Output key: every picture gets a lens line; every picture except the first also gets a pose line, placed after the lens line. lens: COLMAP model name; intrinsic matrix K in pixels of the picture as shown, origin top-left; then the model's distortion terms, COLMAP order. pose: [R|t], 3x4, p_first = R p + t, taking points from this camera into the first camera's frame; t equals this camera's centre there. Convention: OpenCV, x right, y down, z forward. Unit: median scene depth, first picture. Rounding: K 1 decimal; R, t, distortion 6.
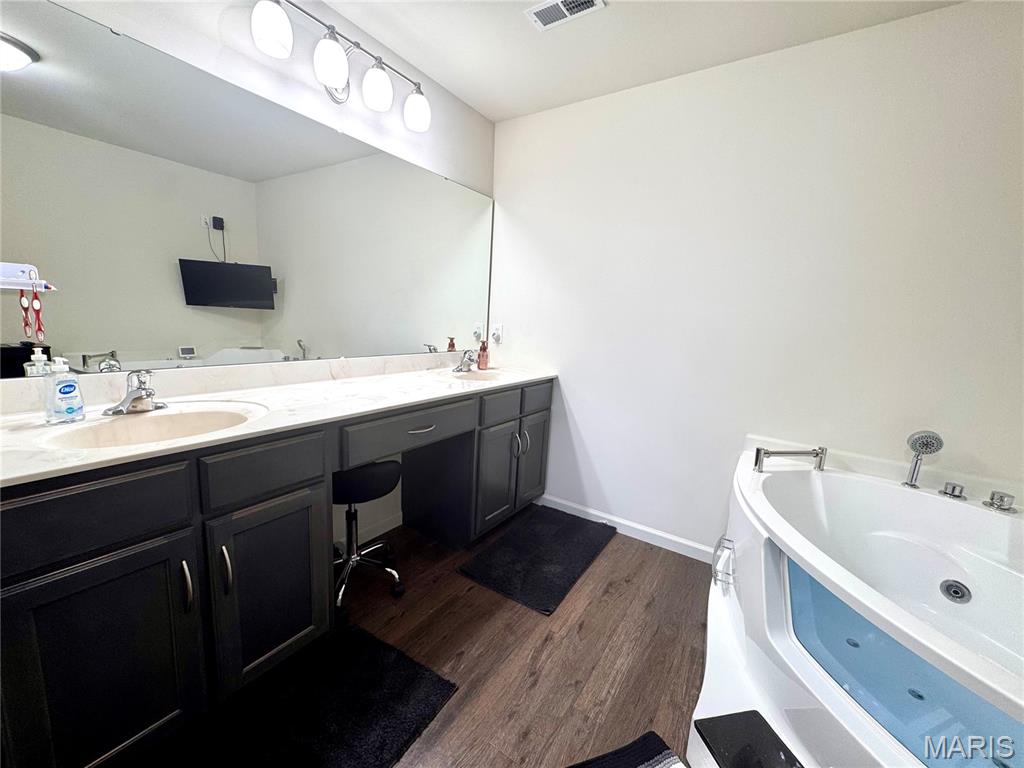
lens RADIAL K [[407.7, 0, 508.1], [0, 407.7, 386.7], [0, 0, 1]] dist [-0.000387, -0.000128]
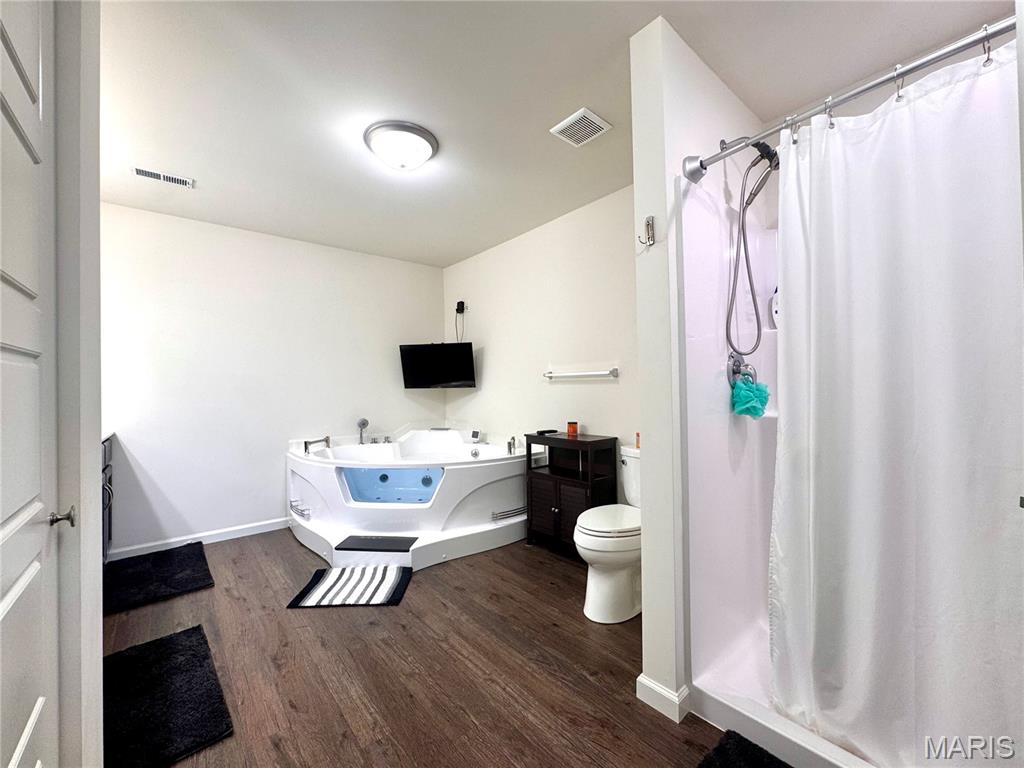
lens RADIAL K [[407.7, 0, 509.6], [0, 407.7, 384.7], [0, 0, 1]] dist [-0.000387, -0.000128]
pose [[0.285214, -0.052823, 0.957007, -0.940081], [0.184981, 0.982742, -0.000886, 0.070624], [-0.940444, 0.177281, 0.290063, -0.503731]]
